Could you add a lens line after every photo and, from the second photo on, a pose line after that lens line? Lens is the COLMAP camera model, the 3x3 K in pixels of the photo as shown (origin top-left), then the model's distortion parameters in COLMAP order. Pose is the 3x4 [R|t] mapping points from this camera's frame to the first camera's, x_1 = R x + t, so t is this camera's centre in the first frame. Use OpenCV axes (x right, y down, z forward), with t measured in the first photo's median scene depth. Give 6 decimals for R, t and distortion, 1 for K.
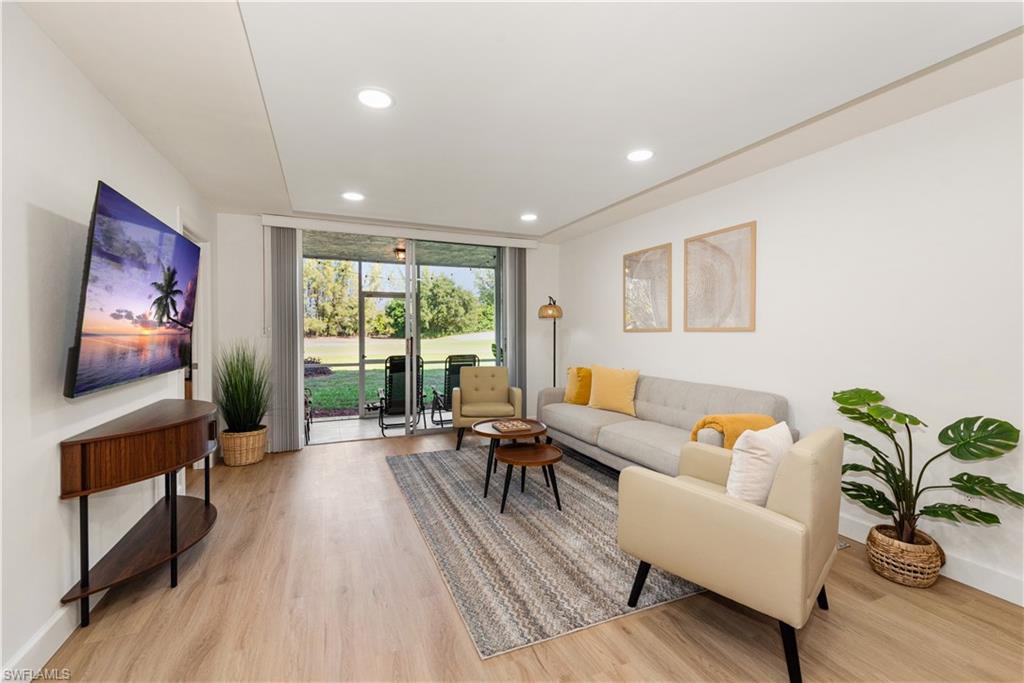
lens RADIAL K [[420.2, 0, 516.9], [0, 420.2, 335.0], [0, 0, 1]] dist [0.003970, -0.000702]
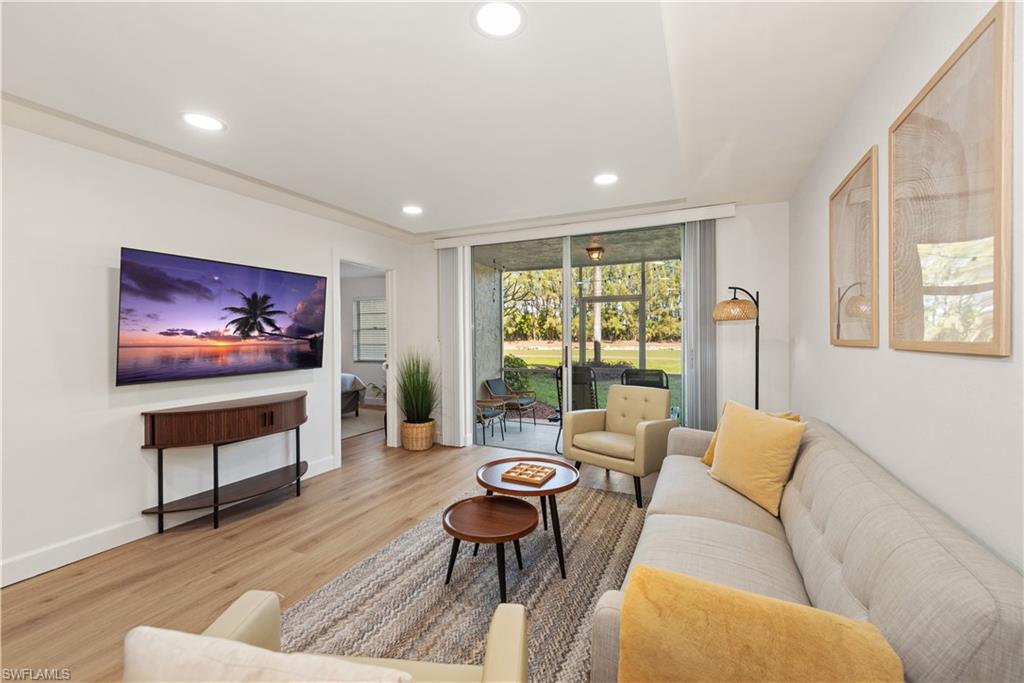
lens RADIAL K [[420.2, 0, 519.3], [0, 420.2, 341.3], [0, 0, 1]] dist [0.003970, -0.000702]
pose [[0.661096, 0.010479, -0.750228, 0.530117], [-0.005312, 0.999943, 0.009287, -0.020738], [0.750282, -0.002154, 0.661114, 0.506663]]
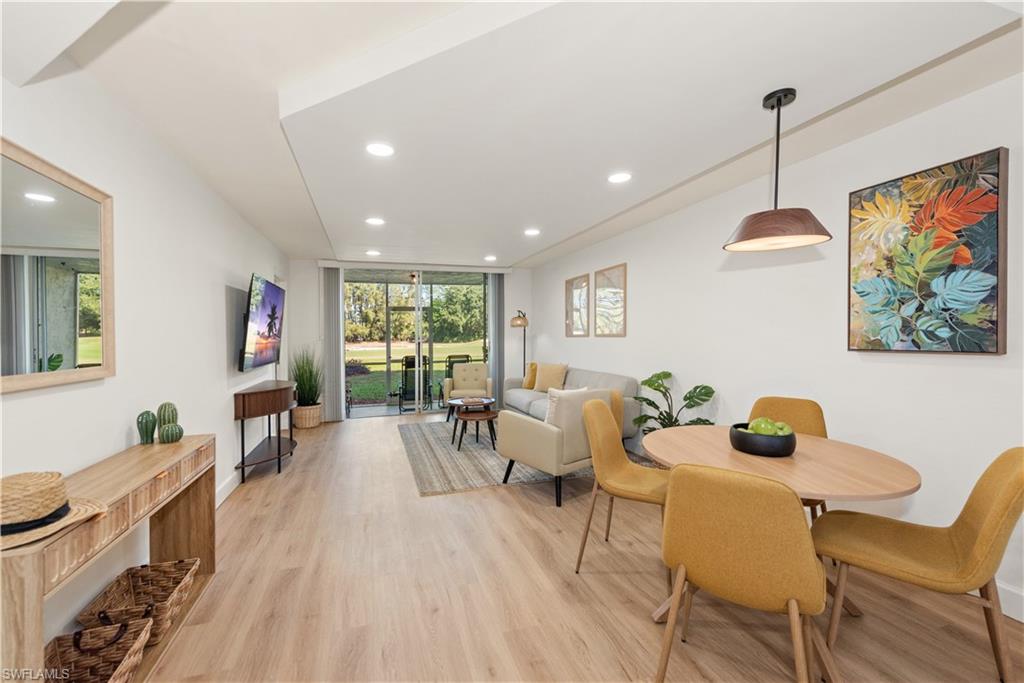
lens RADIAL K [[420.2, 0, 494.3], [0, 420.2, 332.9], [0, 0, 1]] dist [0.003970, -0.000702]
pose [[0.990495, -0.012390, -0.136989, 0.262101], [0.010742, 0.999861, -0.012761, -0.006004], [0.137128, 0.011168, 0.990490, -0.470902]]
